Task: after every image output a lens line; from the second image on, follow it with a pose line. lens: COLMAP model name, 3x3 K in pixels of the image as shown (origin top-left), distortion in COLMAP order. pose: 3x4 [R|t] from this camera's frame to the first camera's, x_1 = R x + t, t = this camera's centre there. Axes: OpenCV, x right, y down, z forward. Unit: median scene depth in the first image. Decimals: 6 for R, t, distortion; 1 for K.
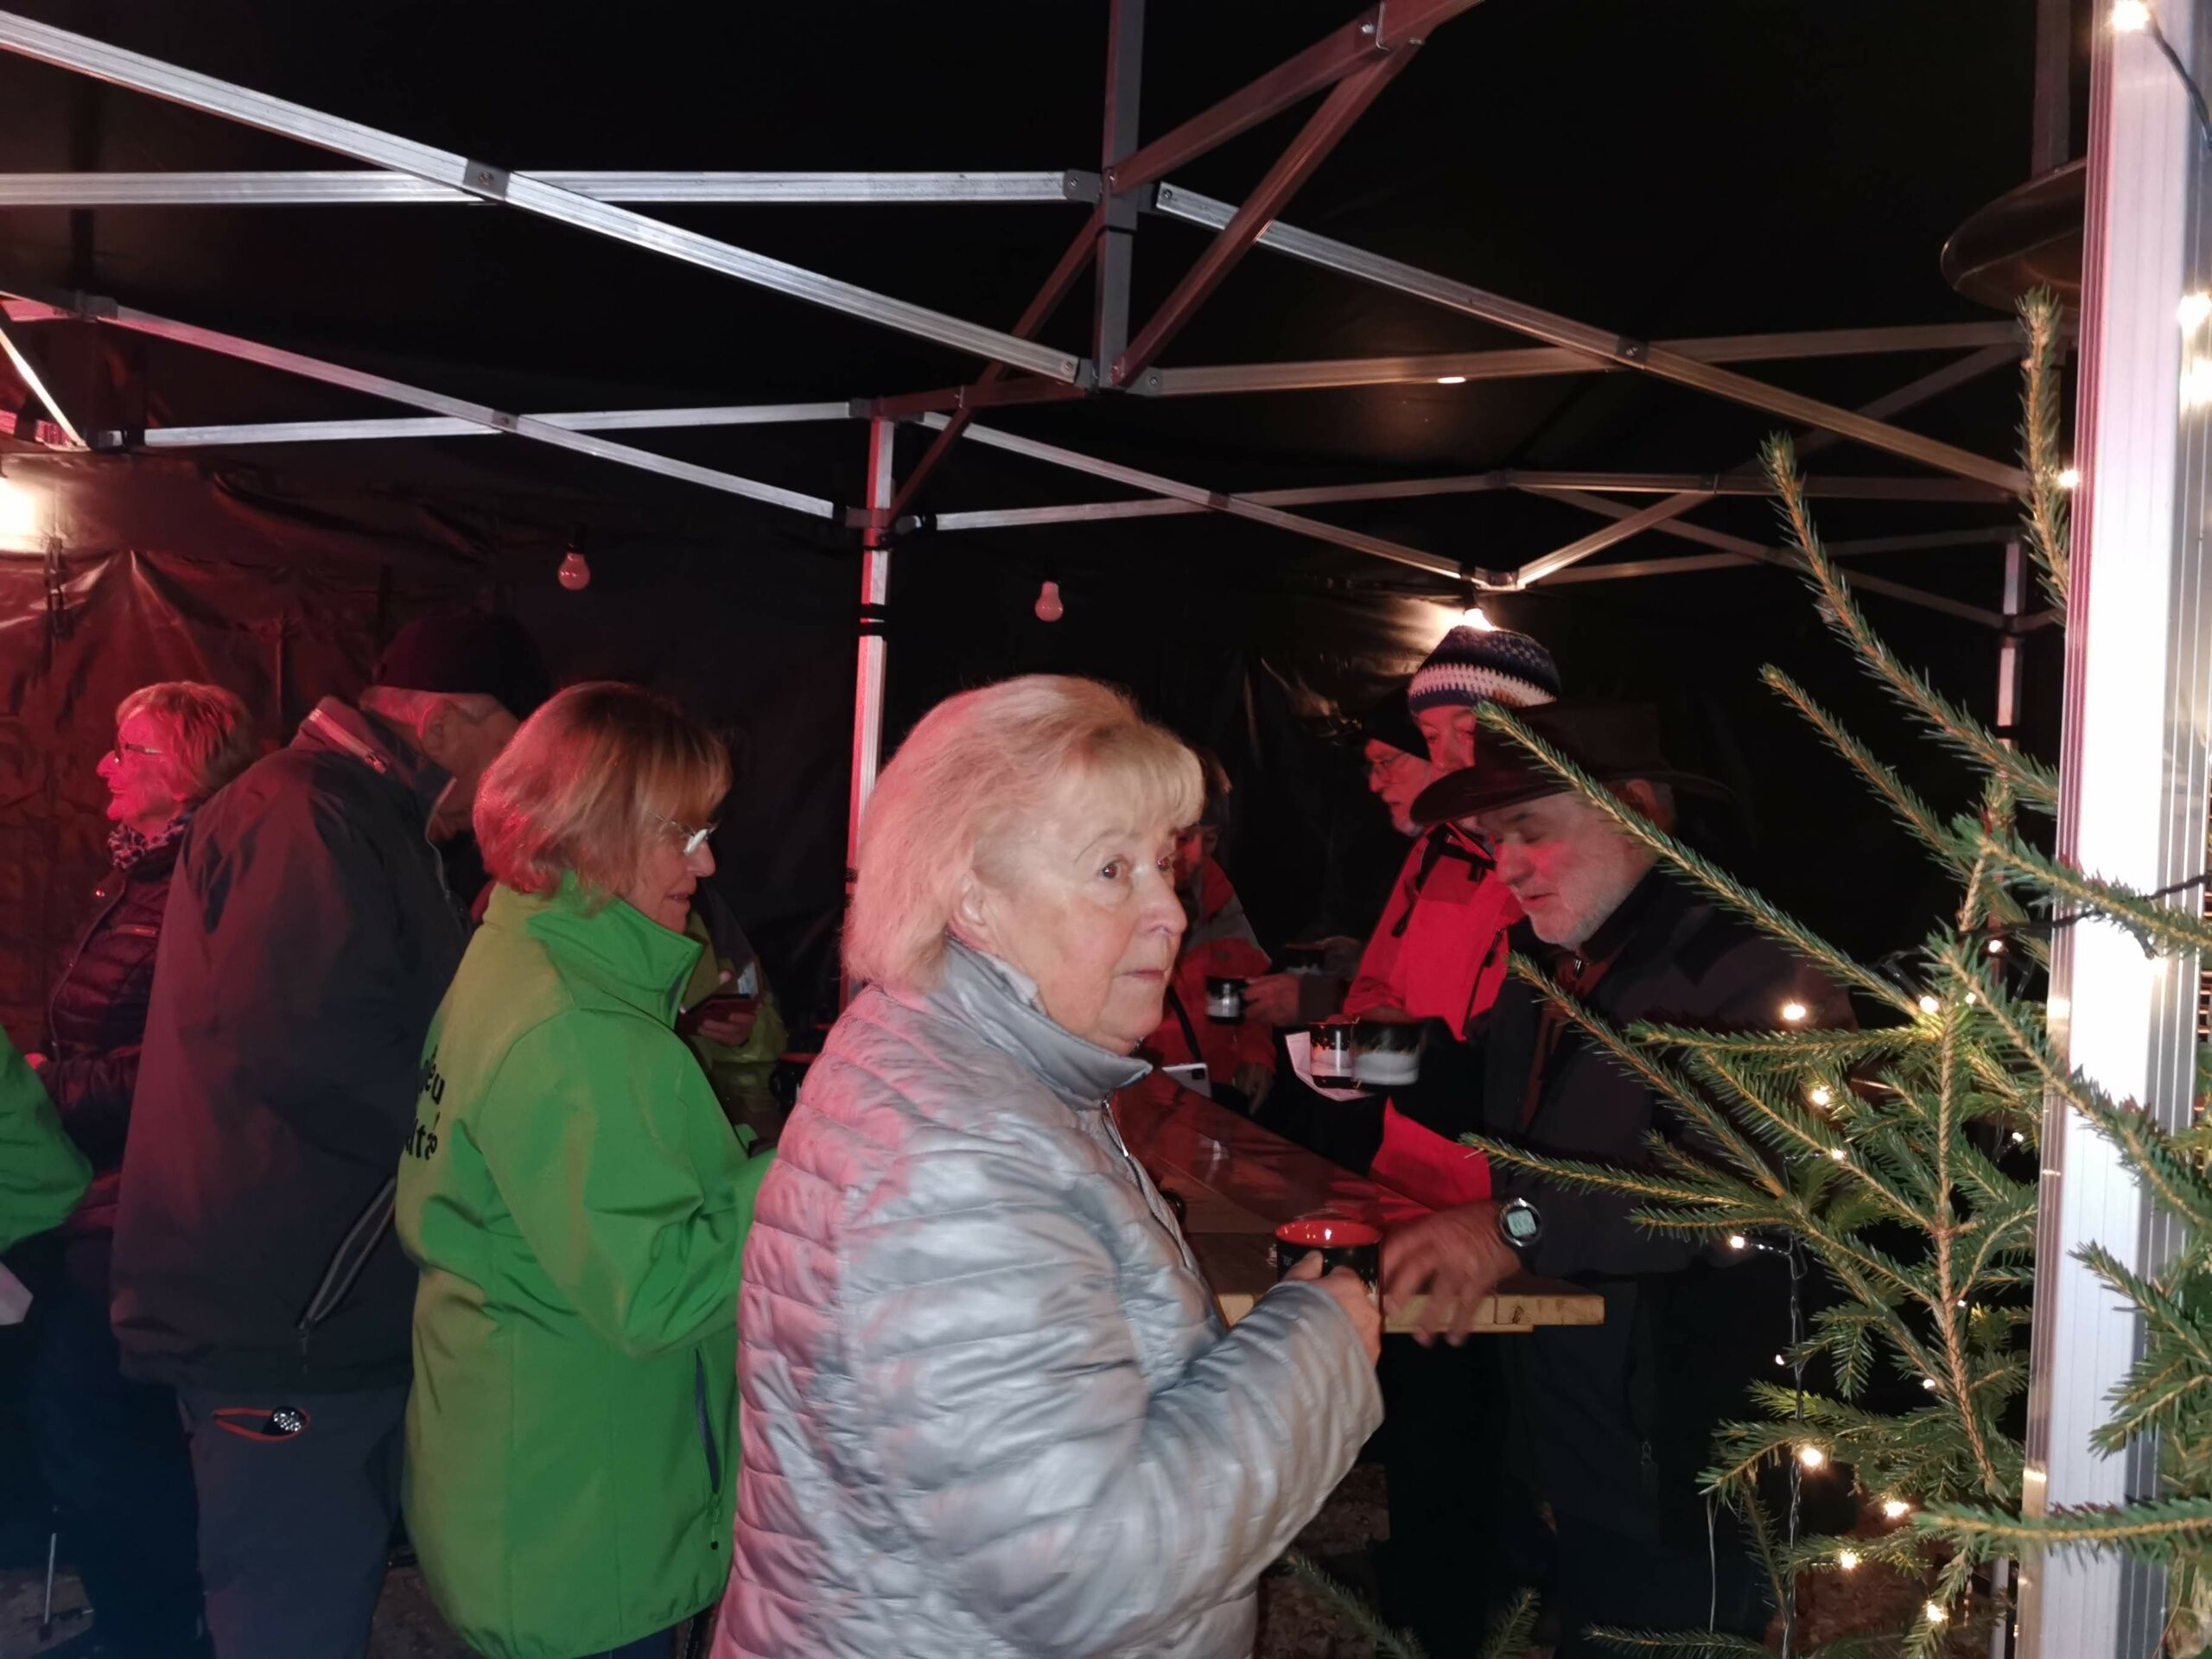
lens RADIAL K [[1763.1, 0, 1094.3], [0, 1763.1, 807.4], [0, 0, 1]] dist [0.057824, -0.009268]
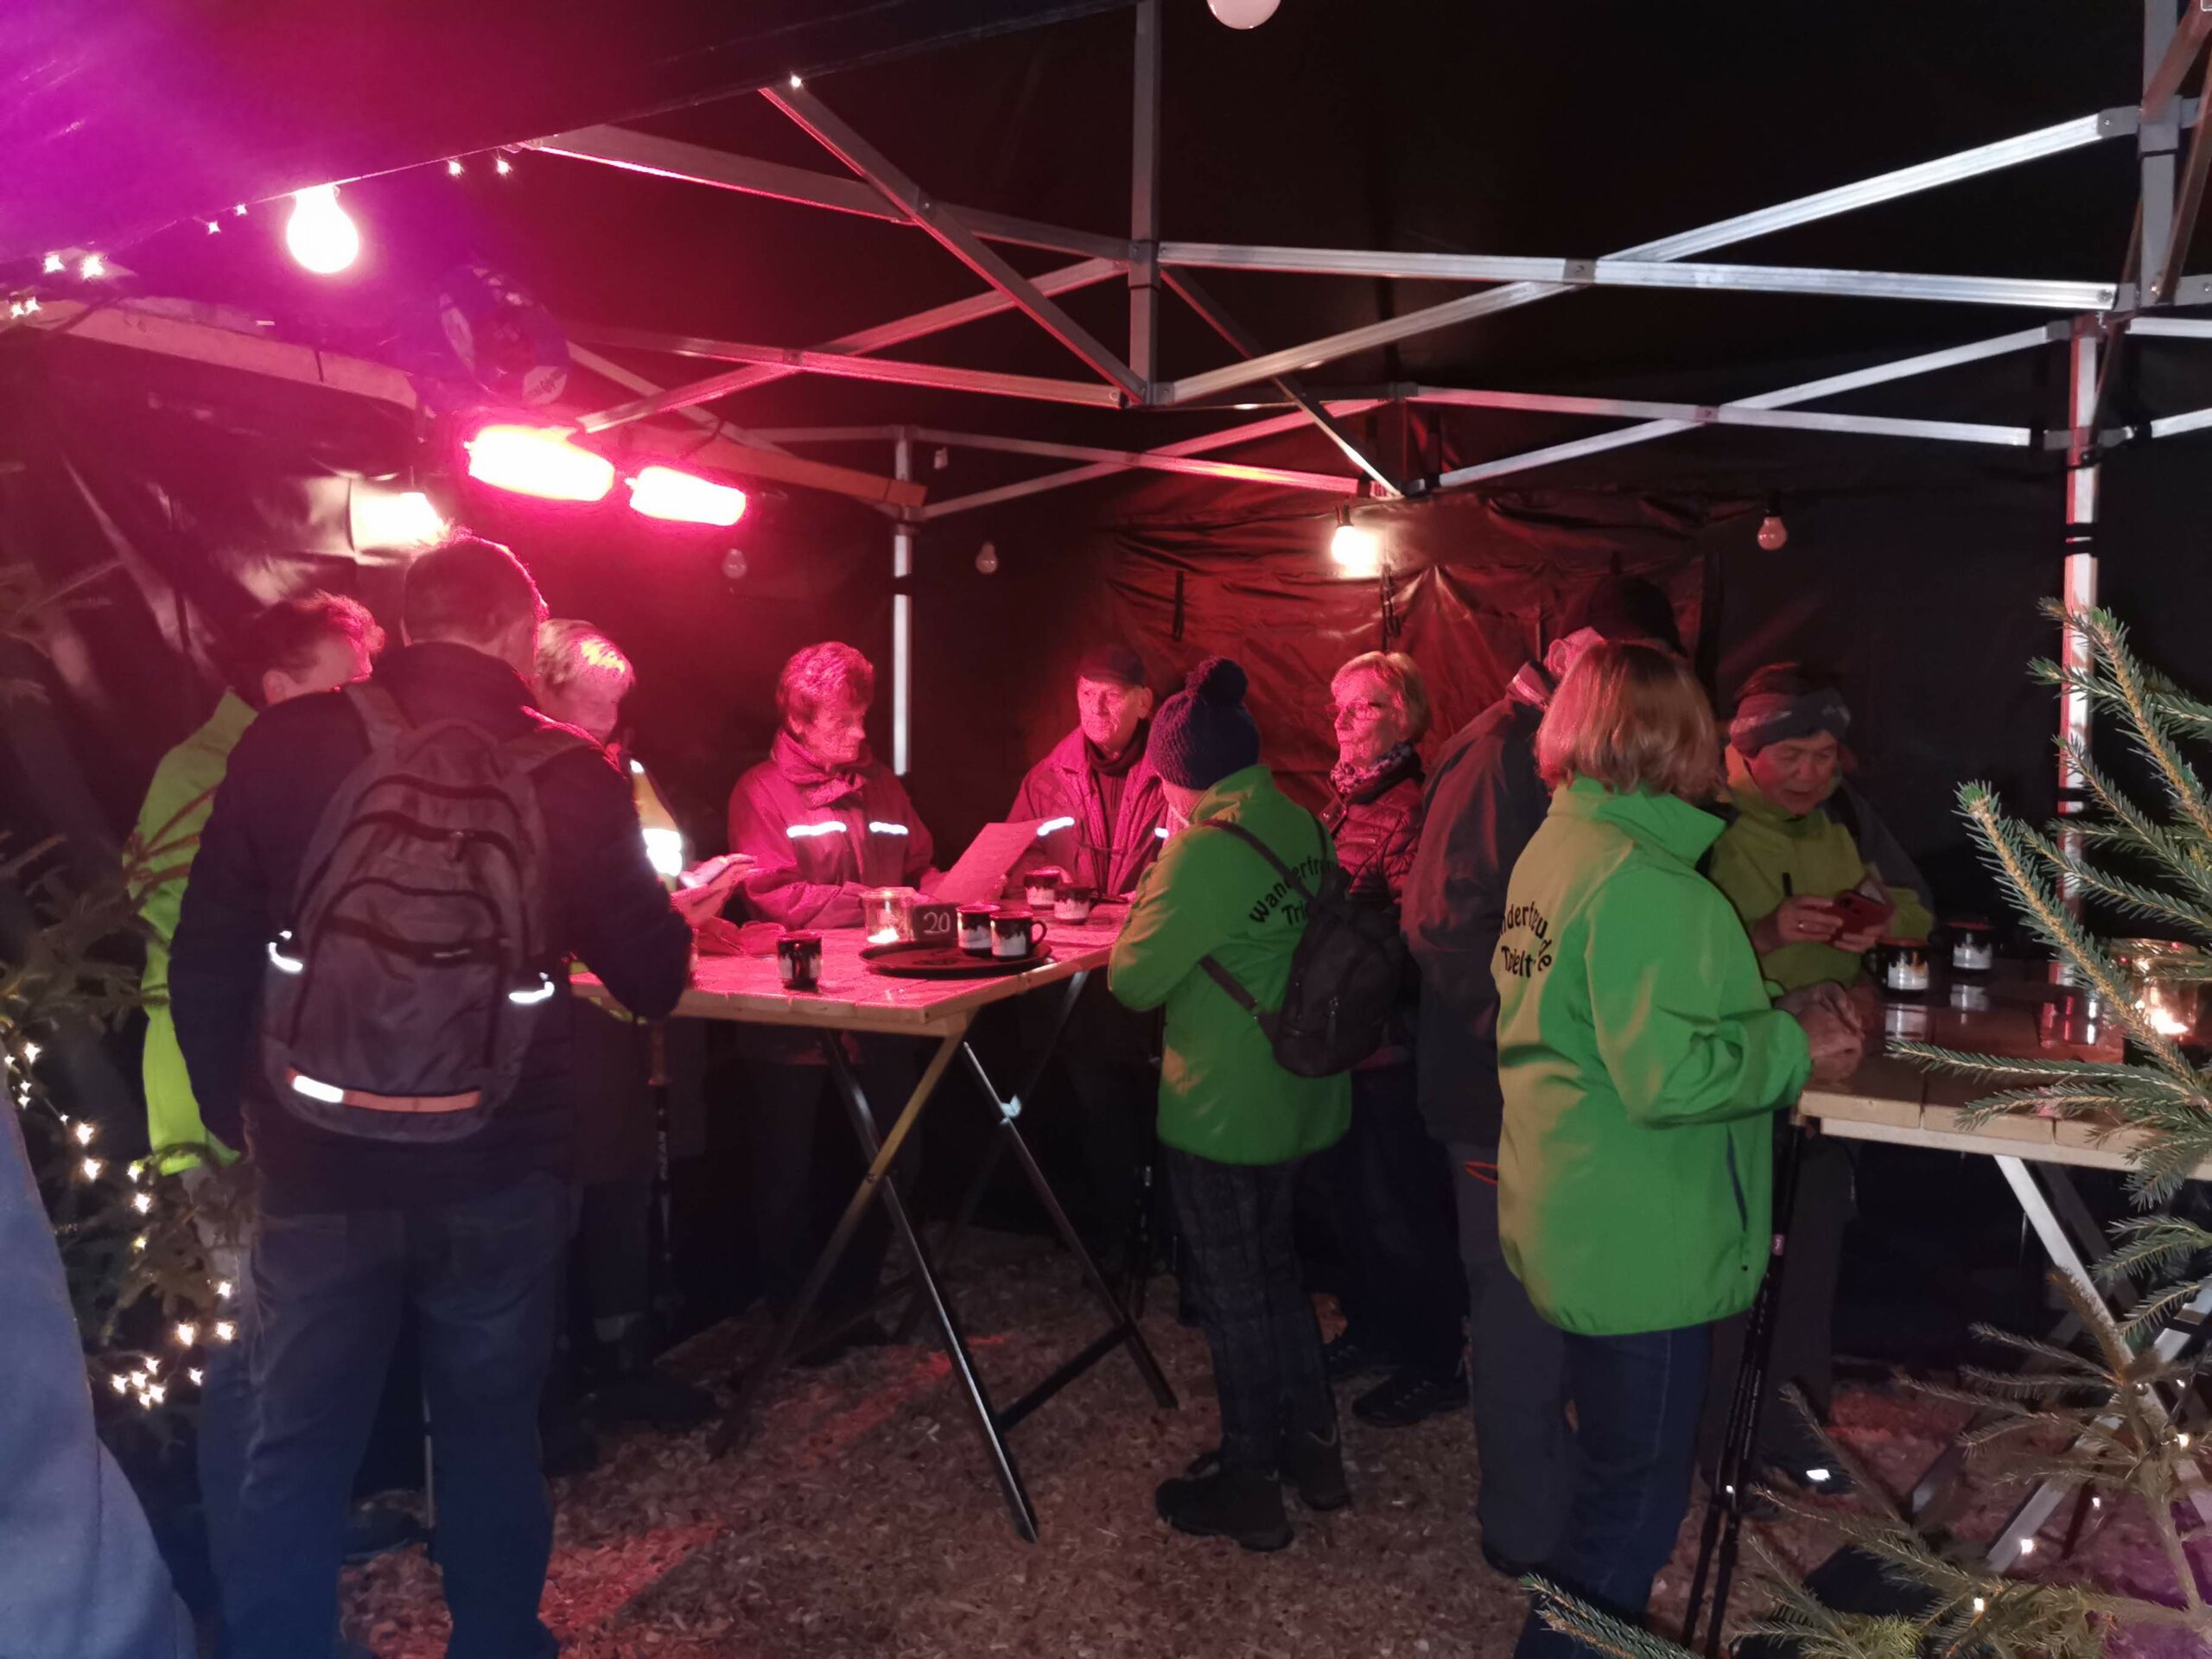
lens RADIAL K [[1763.1, 0, 1103.4], [0, 1763.1, 814.6], [0, 0, 1]] dist [0.057824, -0.009268]
pose [[0.735338, -0.026025, -0.677200, 0.169444], [0.043013, 0.999040, 0.008313, 0.020236], [0.676334, -0.035241, 0.735752, -0.145279]]
